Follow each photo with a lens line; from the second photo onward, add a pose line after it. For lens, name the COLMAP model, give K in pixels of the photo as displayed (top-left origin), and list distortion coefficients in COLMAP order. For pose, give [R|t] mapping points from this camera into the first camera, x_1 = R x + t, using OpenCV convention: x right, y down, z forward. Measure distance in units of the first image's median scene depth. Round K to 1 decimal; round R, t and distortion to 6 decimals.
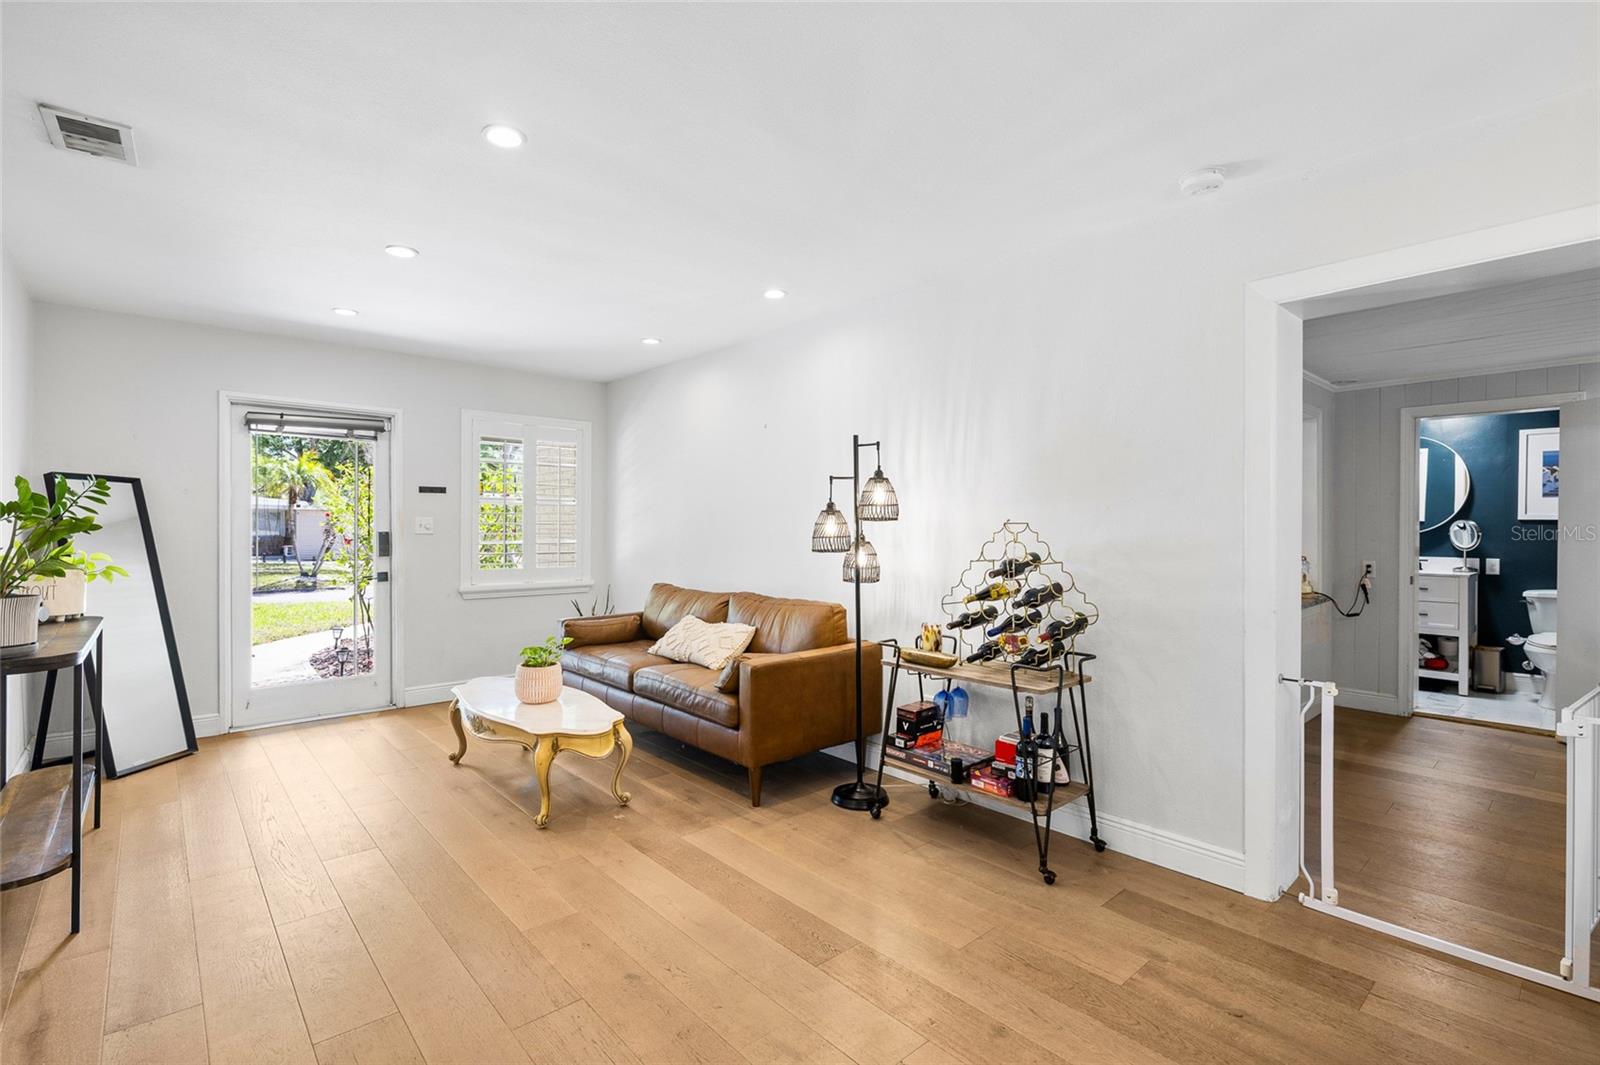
lens RADIAL K [[723.3, 0, 793.1], [0, 723.3, 527.8], [0, 0, 1]] dist [-0.007087, 0.001816]
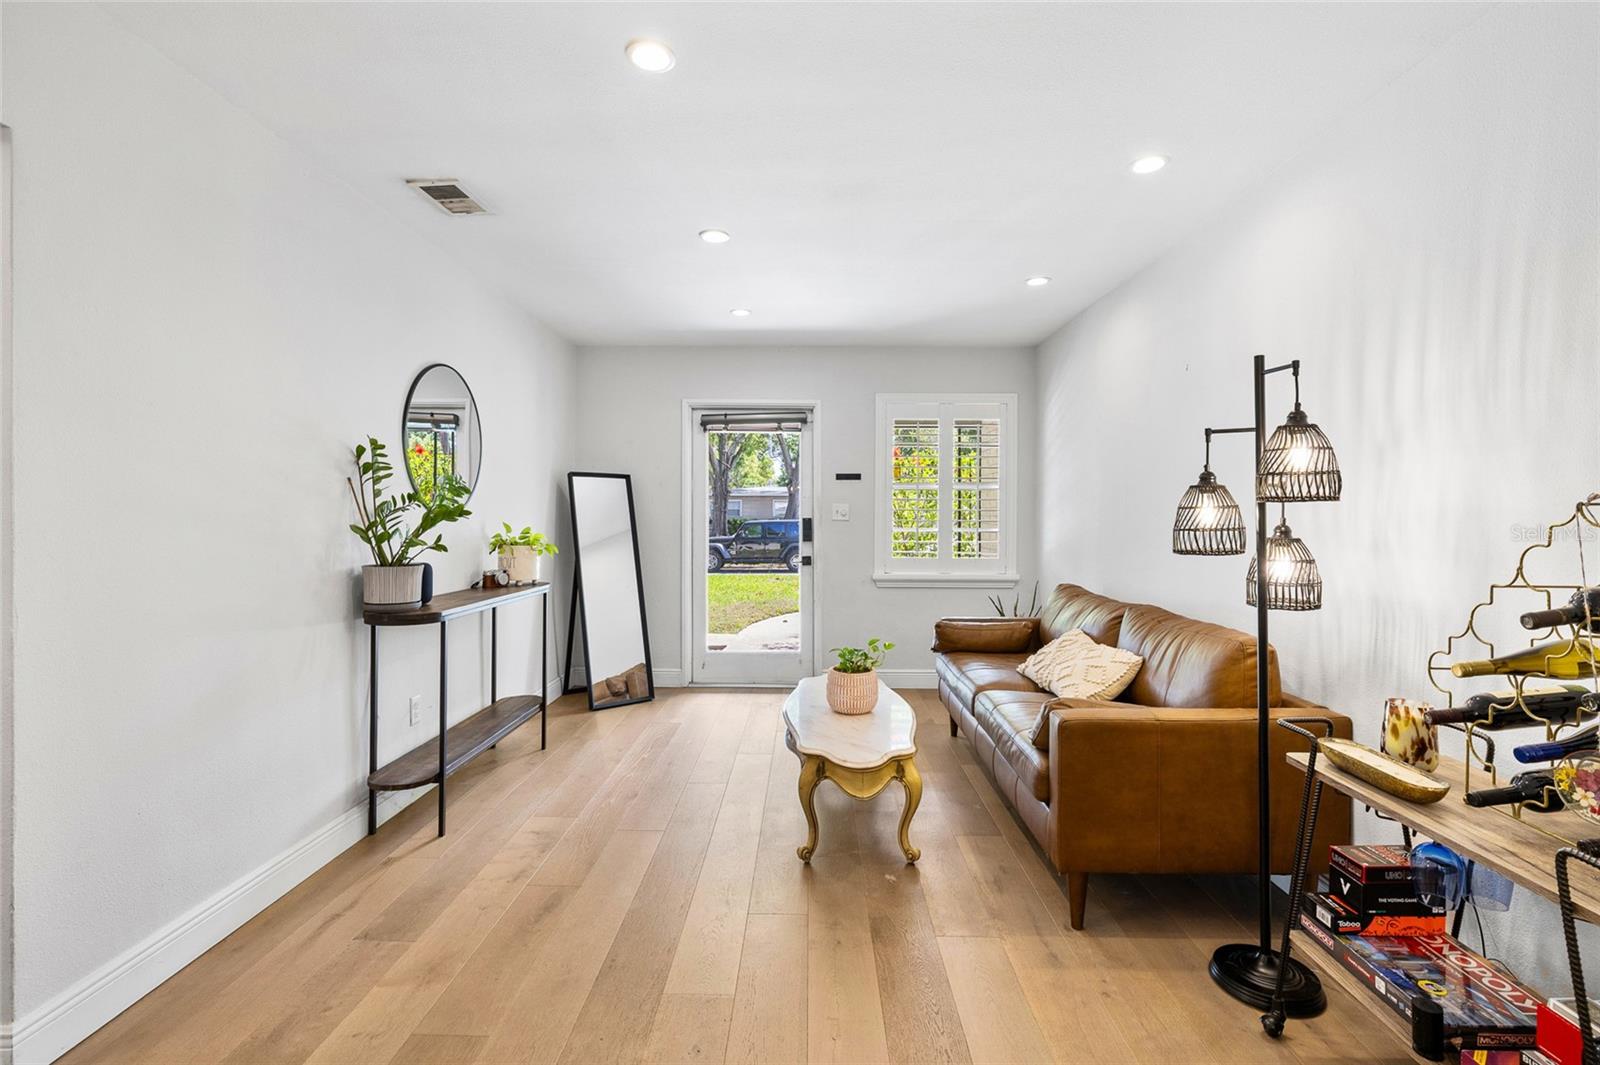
lens RADIAL K [[723.3, 0, 801.0], [0, 723.3, 515.8], [0, 0, 1]] dist [-0.007087, 0.001816]
pose [[0.741703, 0.002269, -0.670724, 0.204029], [-0.001670, 0.999997, 0.001536, 0.001039], [0.670726, -0.000019, 0.741705, 0.324445]]
